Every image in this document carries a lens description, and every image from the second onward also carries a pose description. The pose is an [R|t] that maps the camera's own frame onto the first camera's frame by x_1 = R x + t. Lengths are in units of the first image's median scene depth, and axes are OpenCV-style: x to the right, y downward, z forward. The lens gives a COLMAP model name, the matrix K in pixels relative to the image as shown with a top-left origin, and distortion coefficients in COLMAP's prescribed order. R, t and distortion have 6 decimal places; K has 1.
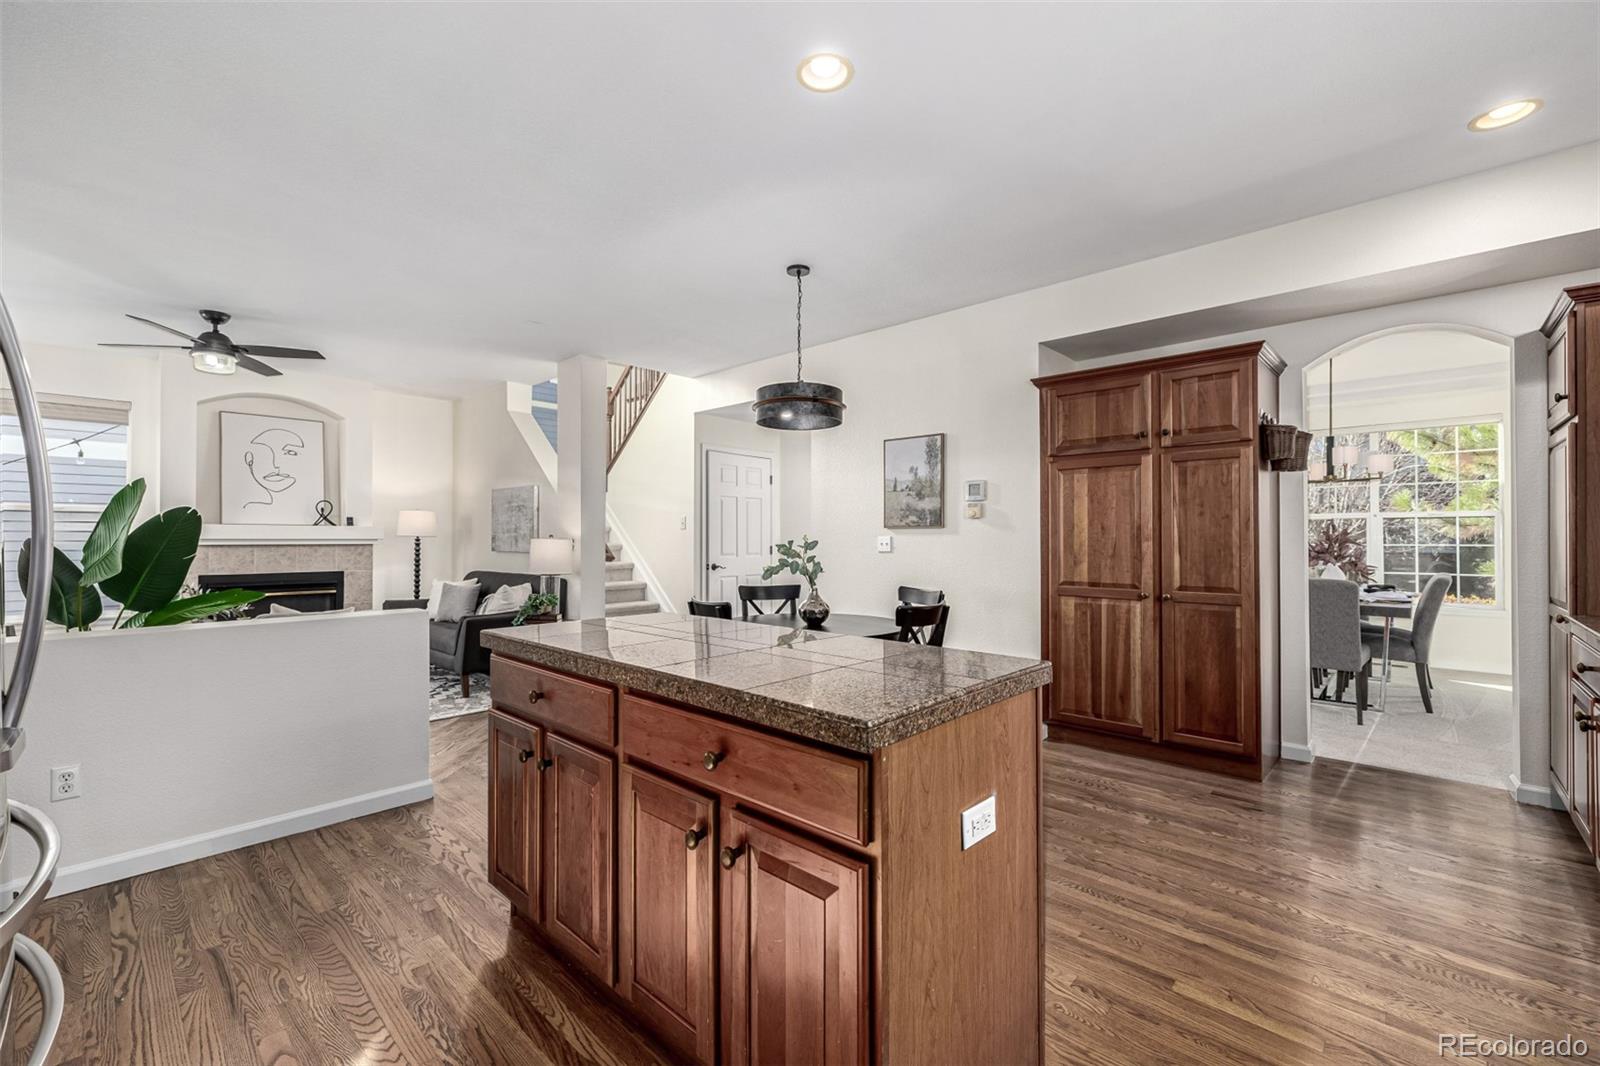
lens RADIAL K [[673.2, 0, 799.7], [0, 673.2, 531.7], [0, 0, 1]] dist [0.002206, 0.000216]
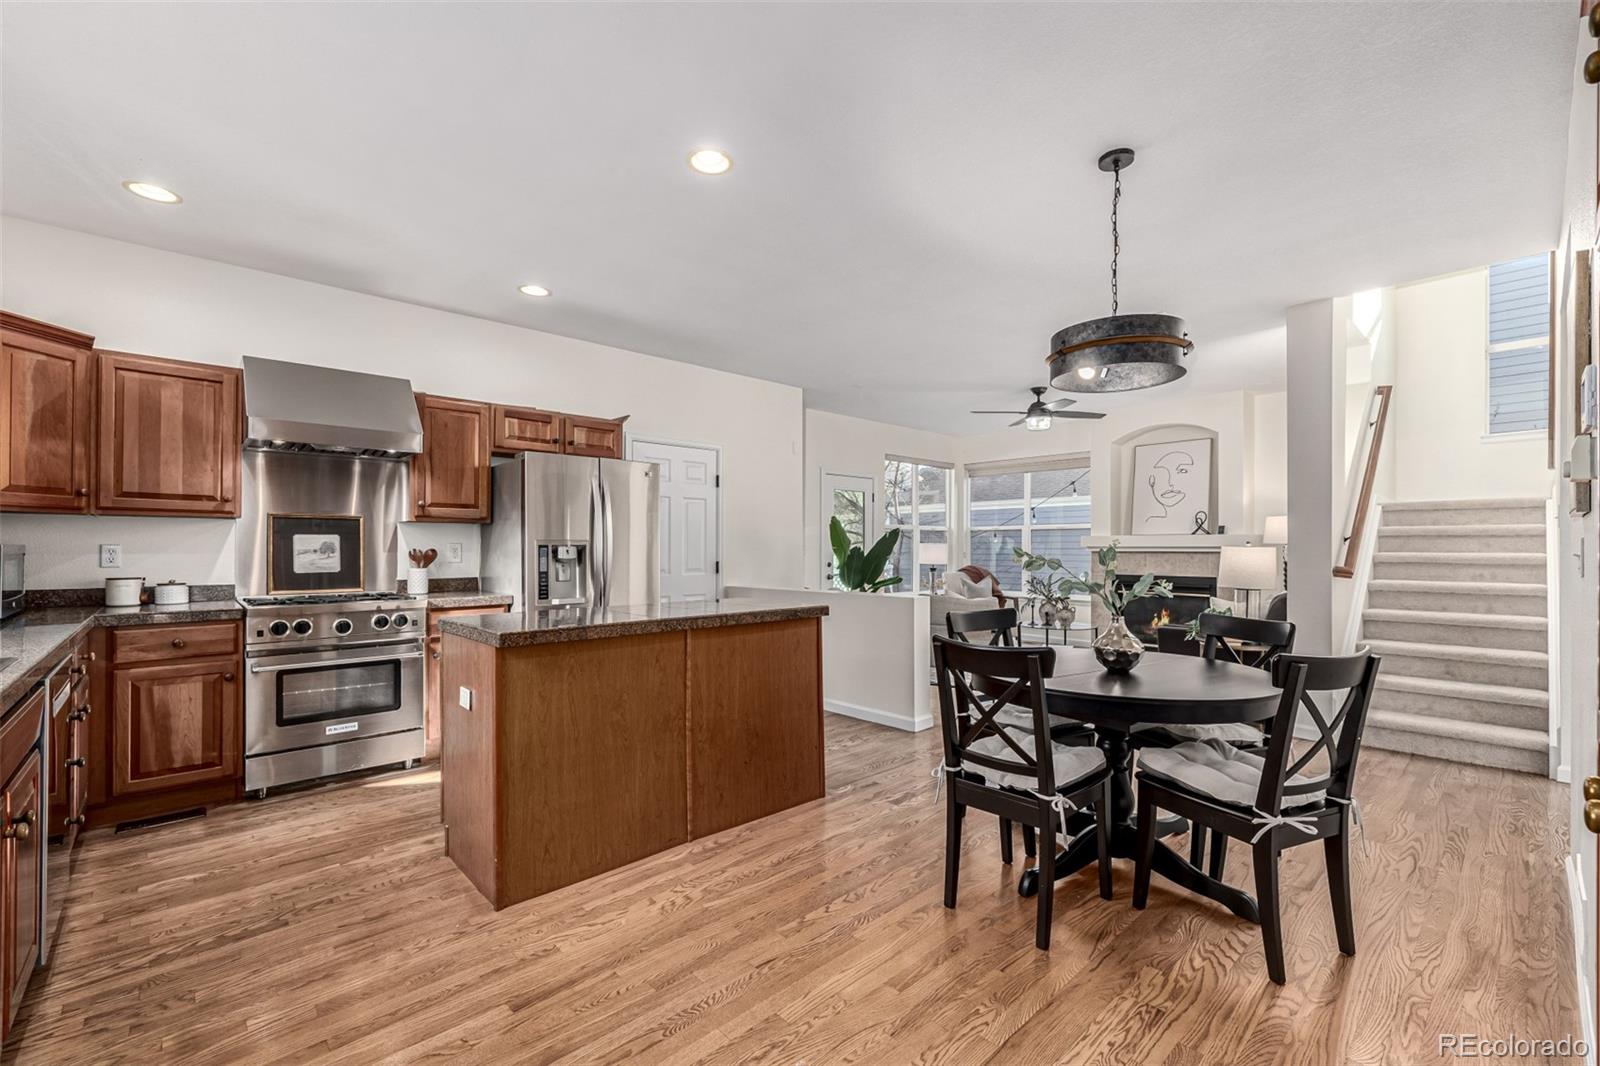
lens RADIAL K [[673.2, 0, 795.1], [0, 673.2, 545.2], [0, 0, 1]] dist [0.002206, 0.000216]
pose [[-0.077687, -0.001800, -0.996976, 0.579301], [0.009438, 0.999952, -0.002541, 0.006589], [0.996933, -0.009607, -0.077667, 0.580690]]
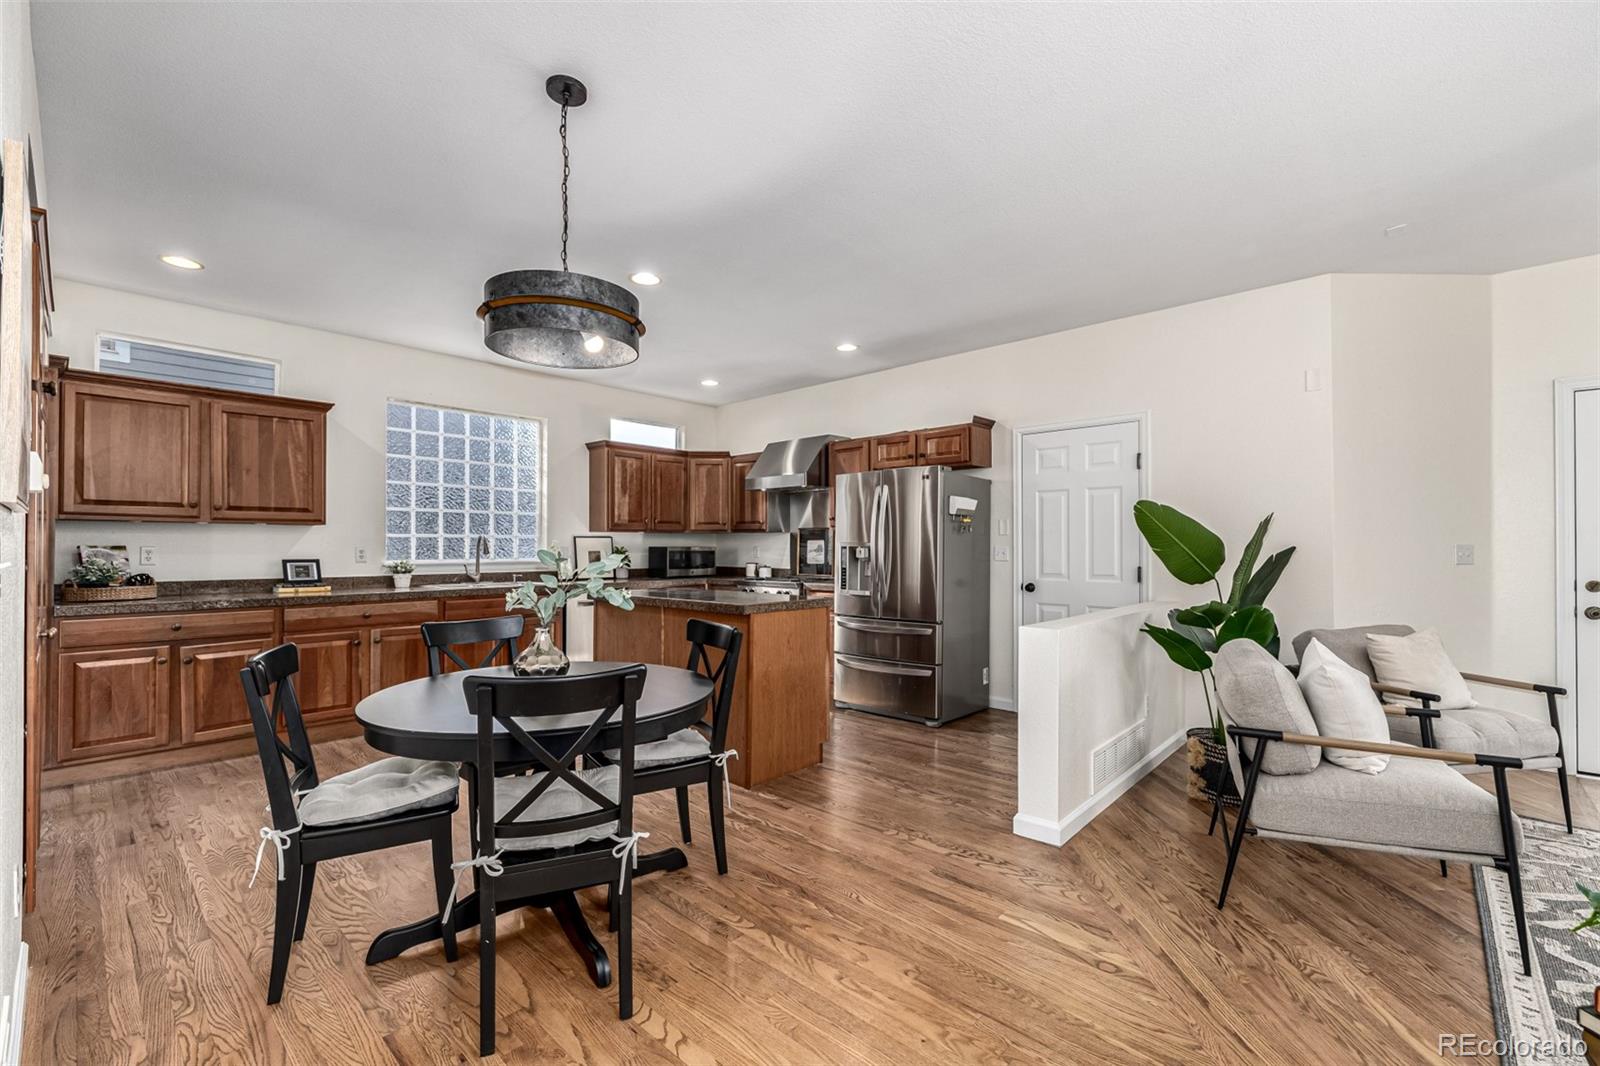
lens RADIAL K [[673.2, 0, 802.5], [0, 673.2, 546.1], [0, 0, 1]] dist [0.002206, 0.000216]
pose [[-0.999889, 0.000162, -0.014907, -0.163144], [0.000342, 0.999927, -0.012102, 0.013800], [0.014904, -0.012105, -0.999816, 1.280129]]
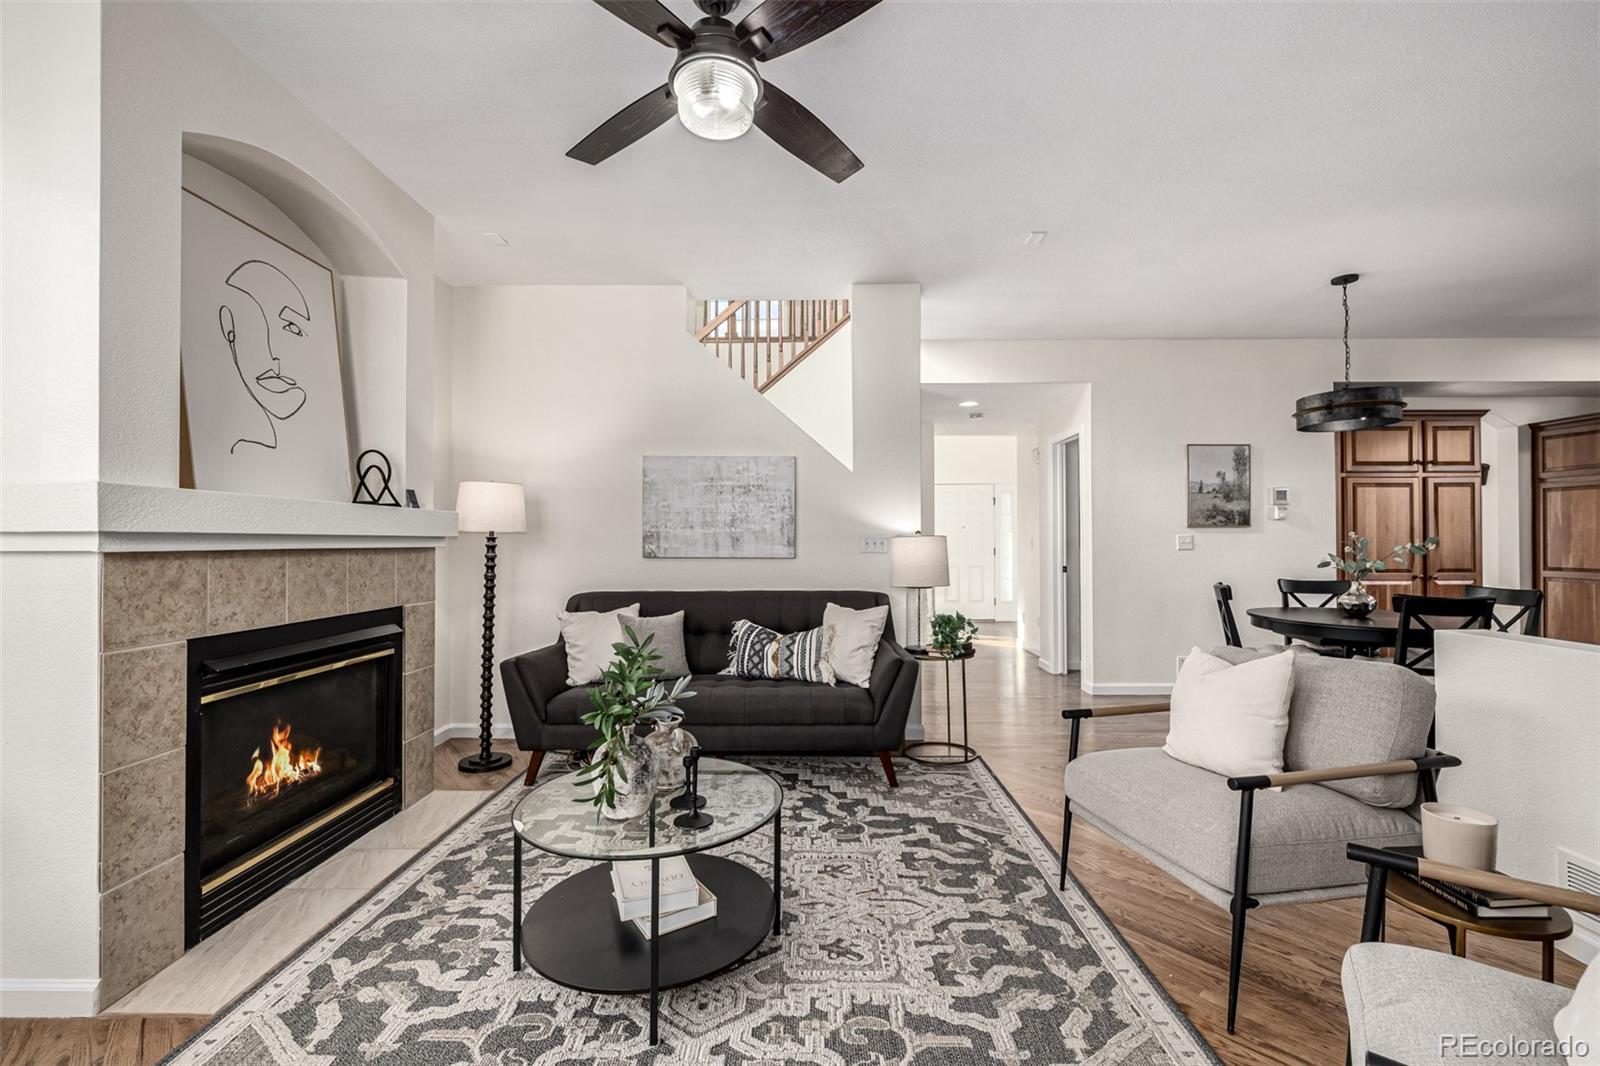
lens RADIAL K [[673.2, 0, 804.0], [0, 673.2, 534.0], [0, 0, 1]] dist [0.002206, 0.000216]
pose [[0.734693, 0.005626, 0.678377, -1.077857], [-0.004555, 0.999984, -0.003360, 0.013021], [-0.678385, -0.000621, 0.734707, 0.644017]]
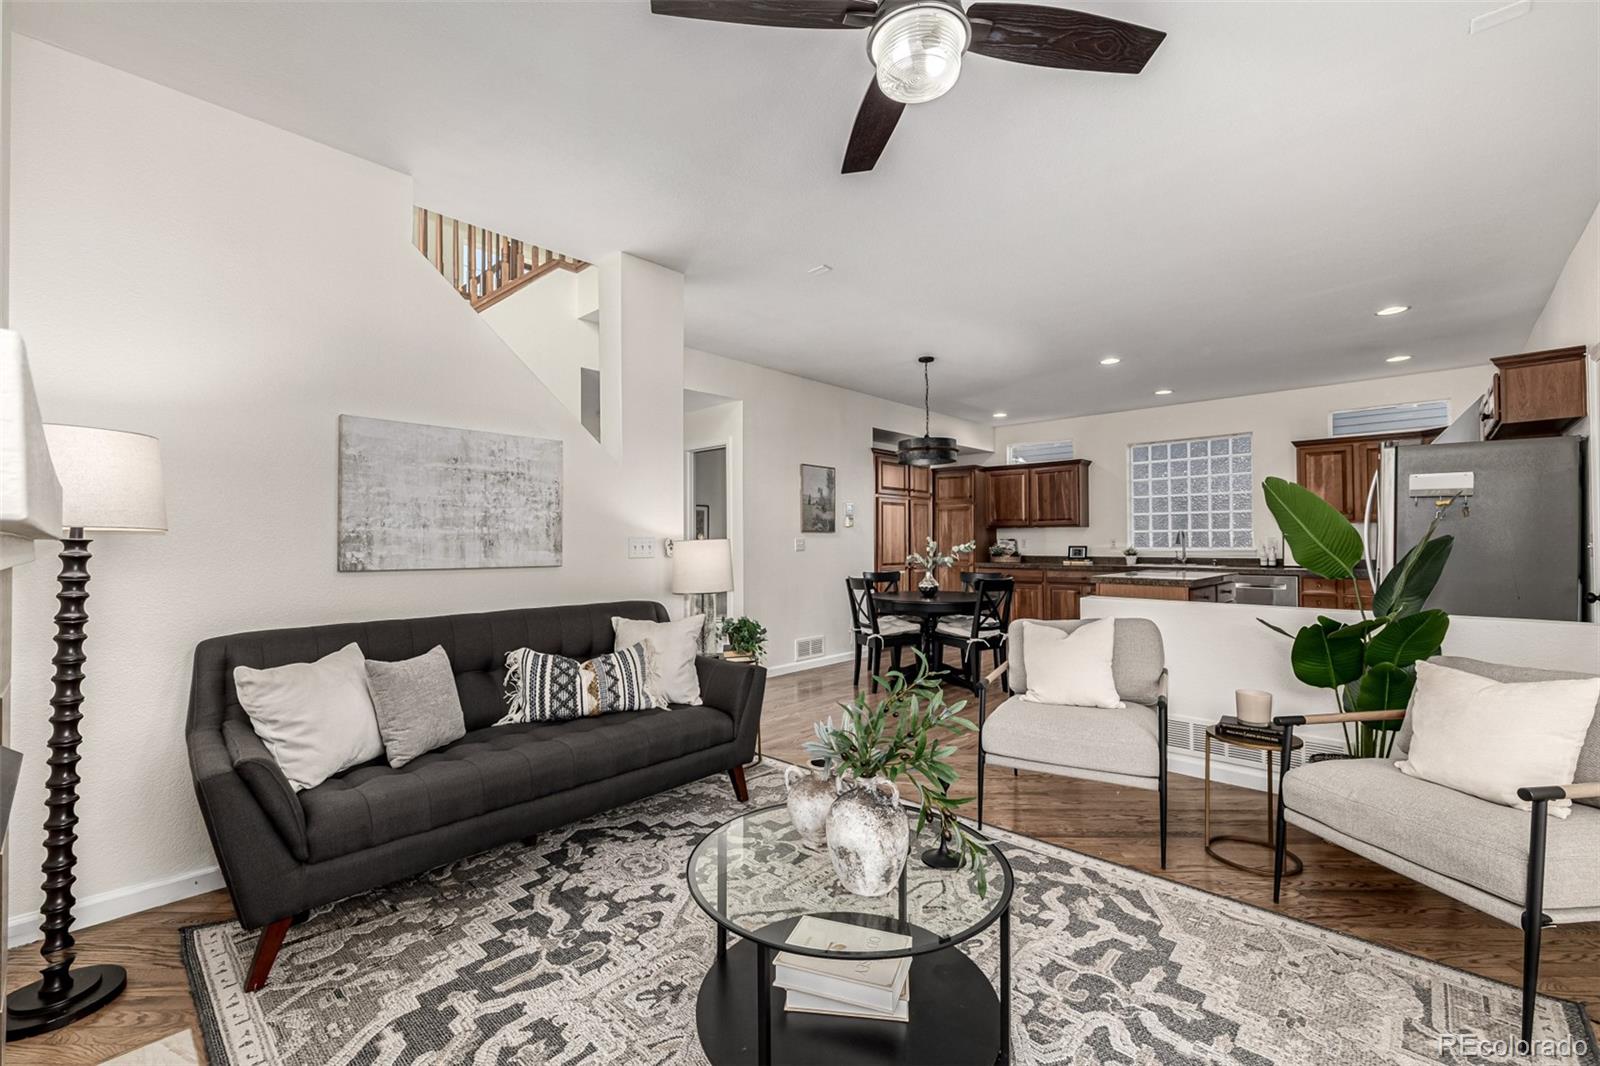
lens RADIAL K [[673.2, 0, 802.5], [0, 673.2, 536.7], [0, 0, 1]] dist [0.002206, 0.000216]
pose [[-0.011005, 0.007173, 0.999914, -1.204900], [-0.006133, 0.999955, -0.007241, 0.014060], [-0.999921, -0.006212, -0.010961, 1.040898]]
